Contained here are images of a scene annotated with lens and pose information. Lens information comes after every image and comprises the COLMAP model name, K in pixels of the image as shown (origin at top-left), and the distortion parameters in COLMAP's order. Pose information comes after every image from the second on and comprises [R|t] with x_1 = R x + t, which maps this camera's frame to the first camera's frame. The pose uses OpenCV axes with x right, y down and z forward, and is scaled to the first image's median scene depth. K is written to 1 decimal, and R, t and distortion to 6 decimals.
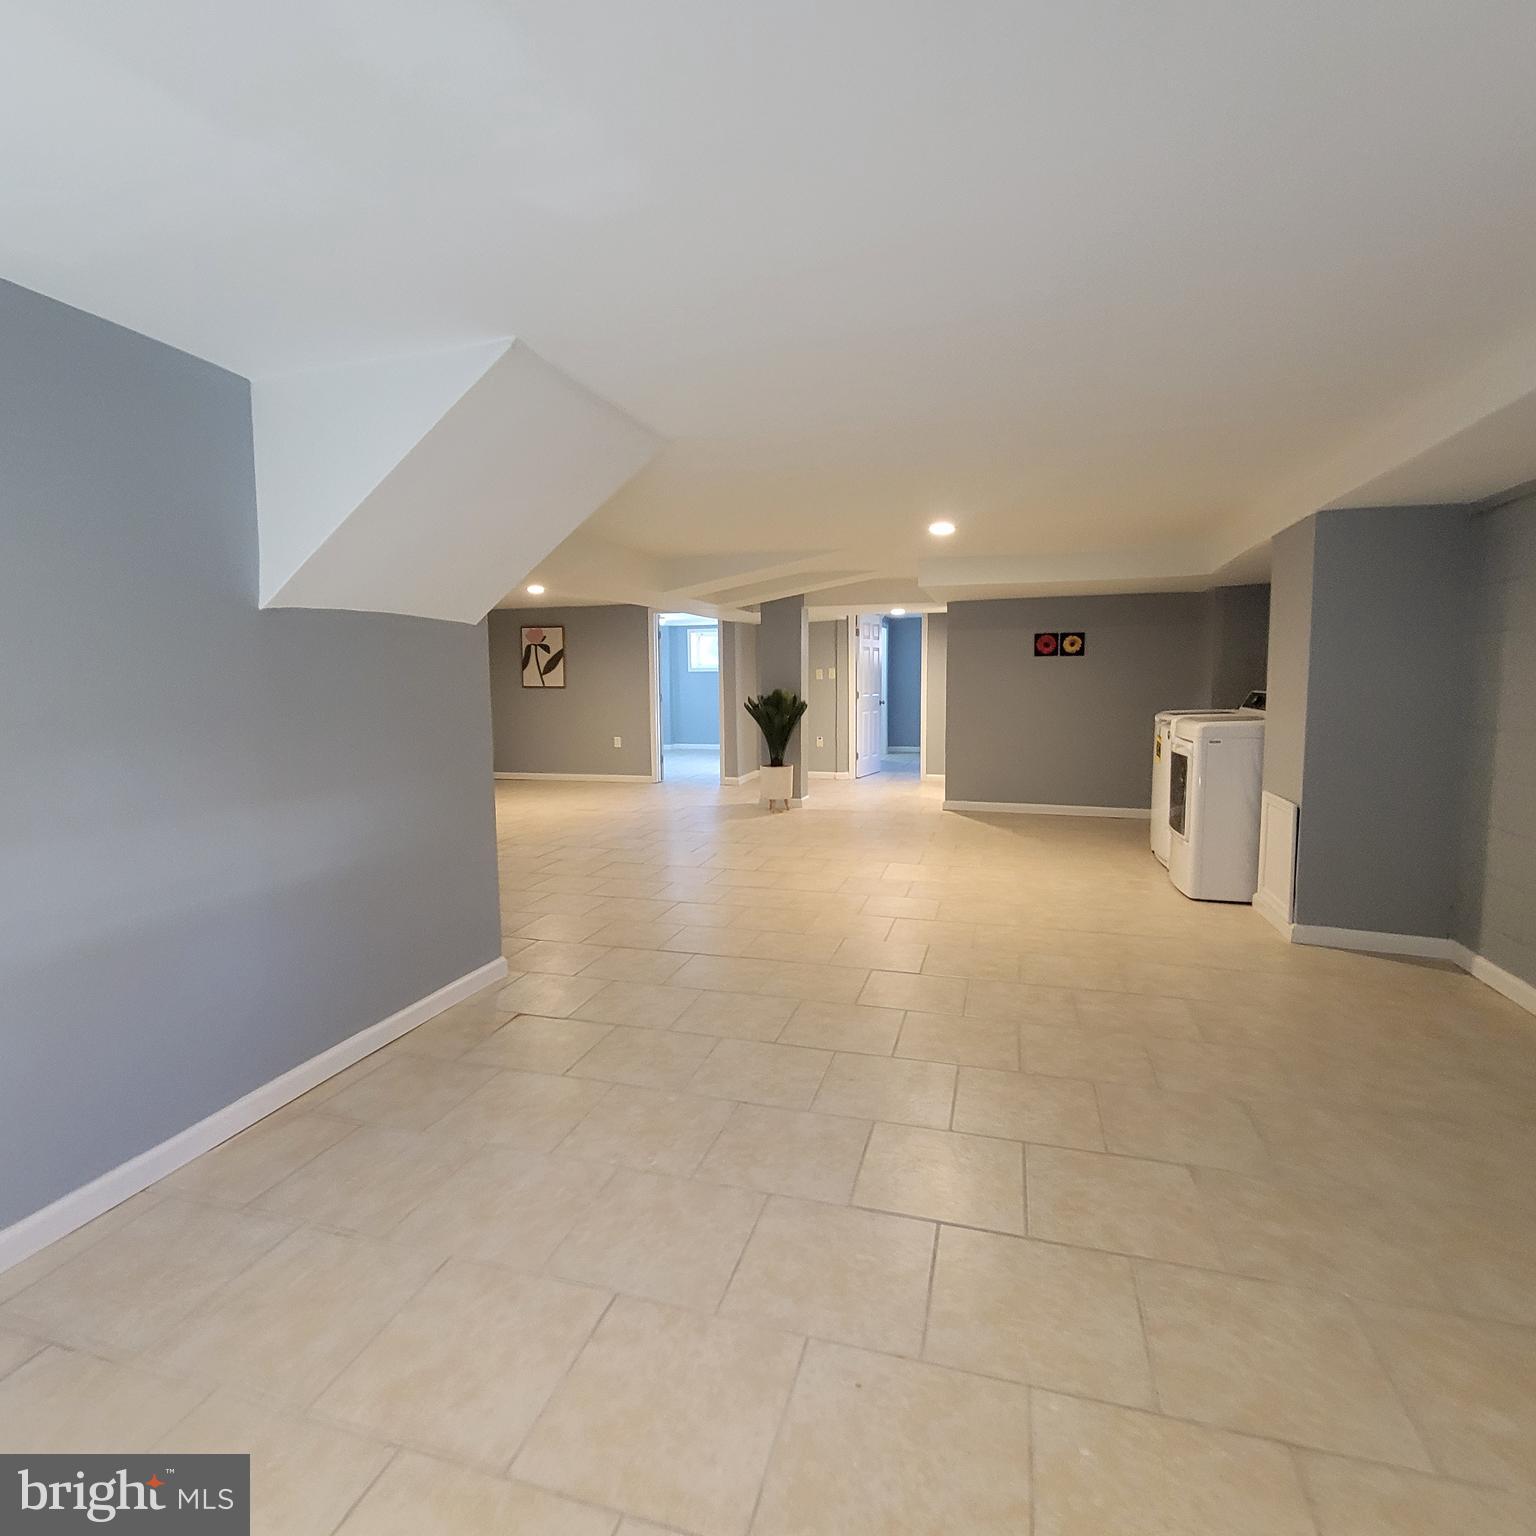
lens RADIAL K [[832.6, 0, 767.2], [0, 832.6, 762.8], [0, 0, 1]] dist [-0.000502, -0.000710]
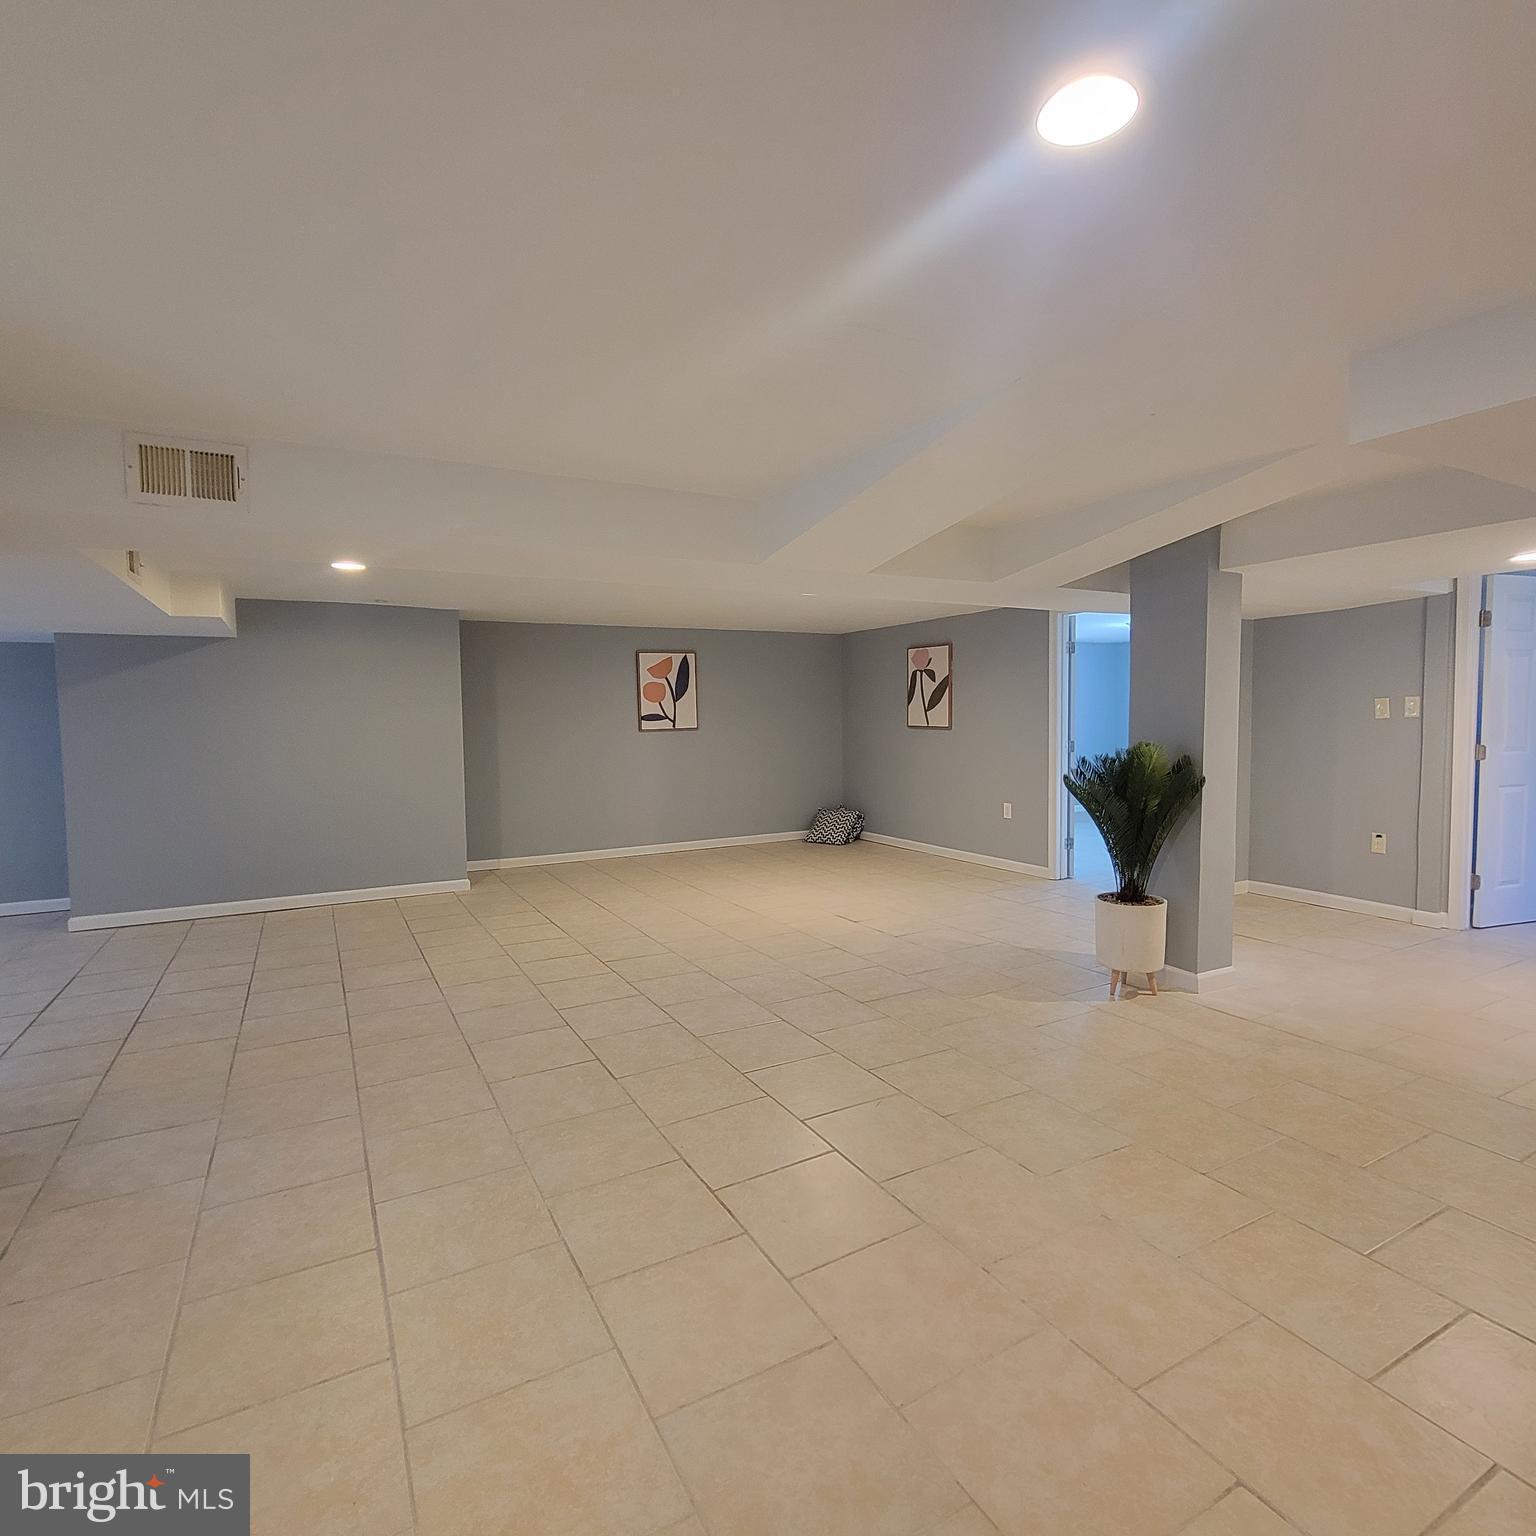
lens RADIAL K [[832.6, 0, 768.9], [0, 832.6, 765.1], [0, 0, 1]] dist [-0.000502, -0.000710]
pose [[0.712650, 0.043603, -0.700163, 0.150053], [-0.067881, 0.997669, -0.006960, -0.043442], [0.698228, 0.052488, 0.713949, 0.381784]]
